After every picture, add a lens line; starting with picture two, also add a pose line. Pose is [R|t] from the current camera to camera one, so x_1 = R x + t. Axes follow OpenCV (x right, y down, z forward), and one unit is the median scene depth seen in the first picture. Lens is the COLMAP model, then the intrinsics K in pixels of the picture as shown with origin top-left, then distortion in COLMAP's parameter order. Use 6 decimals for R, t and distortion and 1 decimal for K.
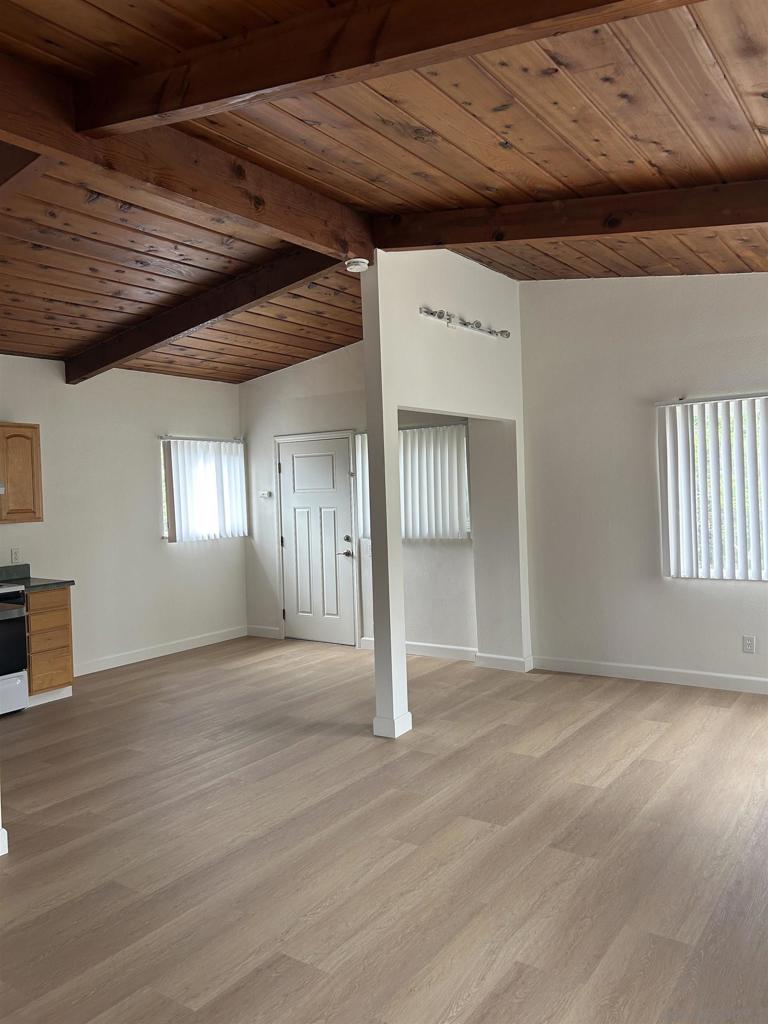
lens RADIAL K [[776.1, 0, 382.2], [0, 776.1, 507.6], [0, 0, 1]] dist [0.068700, -0.077668]
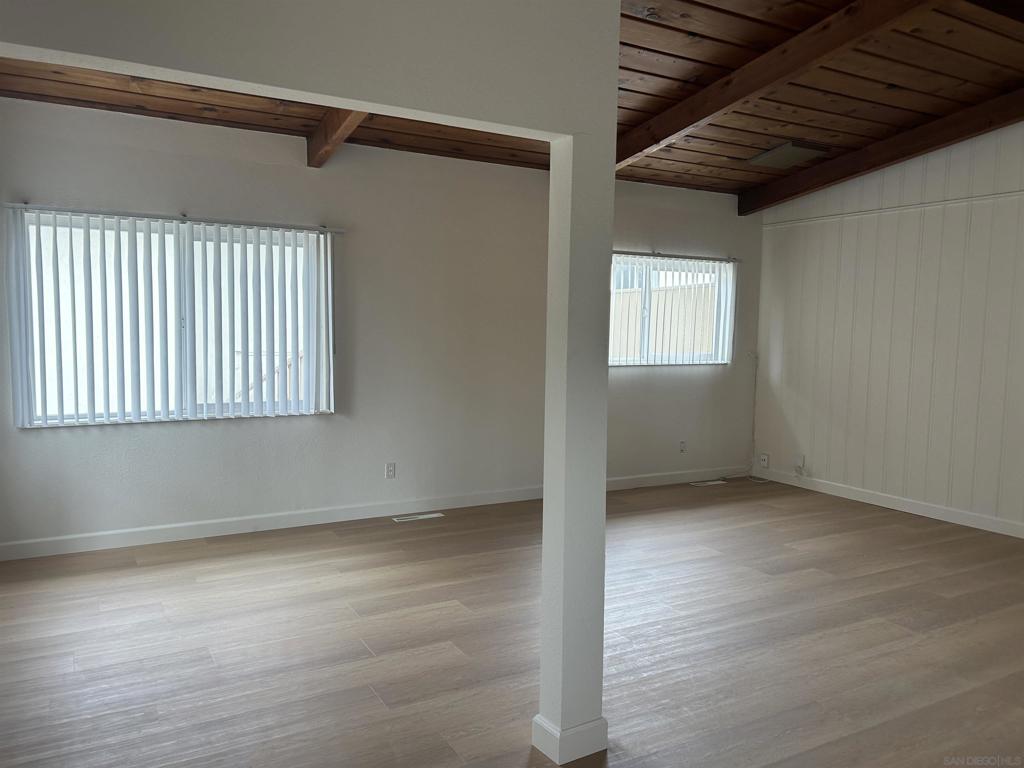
lens RADIAL K [[776.1, 0, 508.8], [0, 776.1, 398.9], [0, 0, 1]] dist [0.068700, -0.077668]
pose [[-0.907537, -0.024014, 0.419285, -0.218392], [0.019252, 0.994936, 0.098654, -0.016865], [-0.419531, 0.097605, -0.902478, 1.888623]]
